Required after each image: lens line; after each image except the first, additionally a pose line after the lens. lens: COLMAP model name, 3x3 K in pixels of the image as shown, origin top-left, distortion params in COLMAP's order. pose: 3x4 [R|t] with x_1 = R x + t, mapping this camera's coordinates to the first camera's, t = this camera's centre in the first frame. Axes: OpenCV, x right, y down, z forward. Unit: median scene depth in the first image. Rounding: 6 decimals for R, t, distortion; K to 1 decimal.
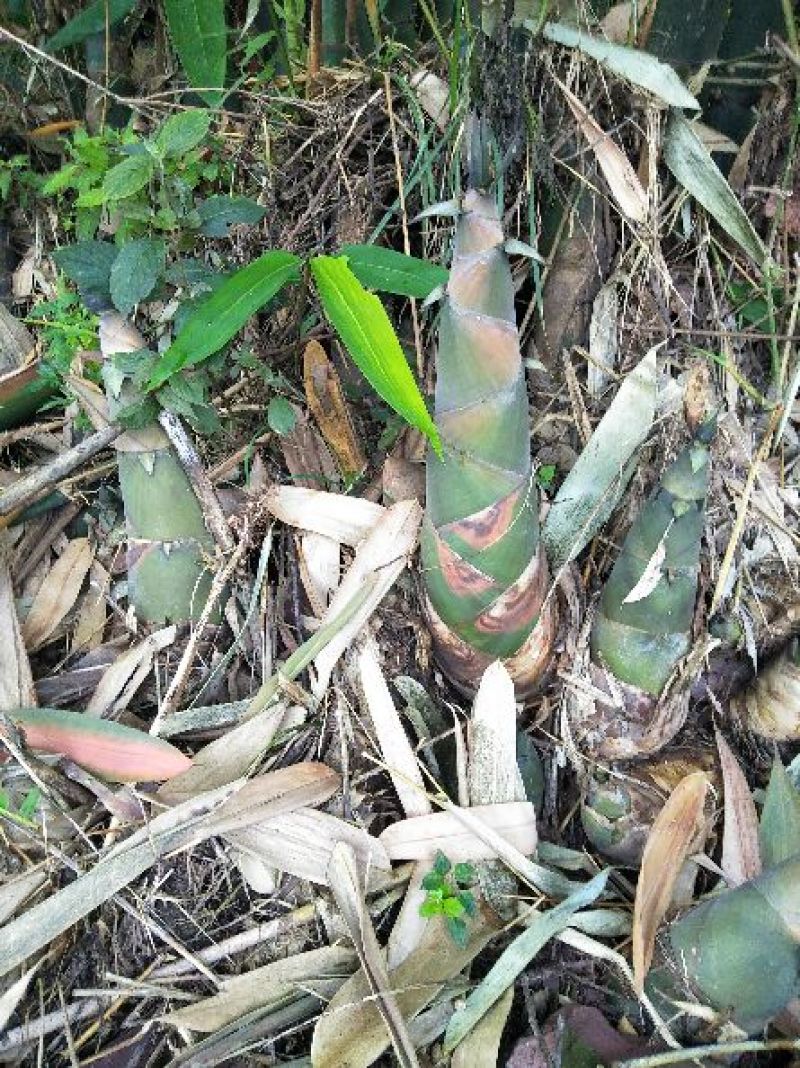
lens RADIAL K [[788.7, 0, 400.0], [0, 788.7, 534.0], [0, 0, 1]] dist [0.005985, -0.012524]
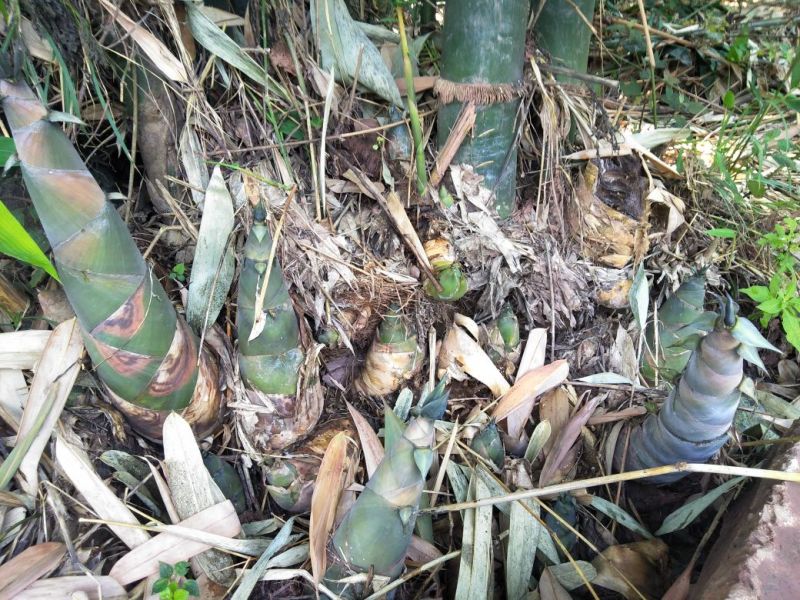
lens RADIAL K [[590.8, 0, 399.6], [0, 590.8, 295.7], [0, 0, 1]] dist [0.005985, -0.012524]
pose [[0.867704, -0.290844, 0.403112, 0.104901], [0.300070, 0.953006, 0.041684, 0.042631], [-0.396291, 0.084792, 0.914201, -0.089796]]
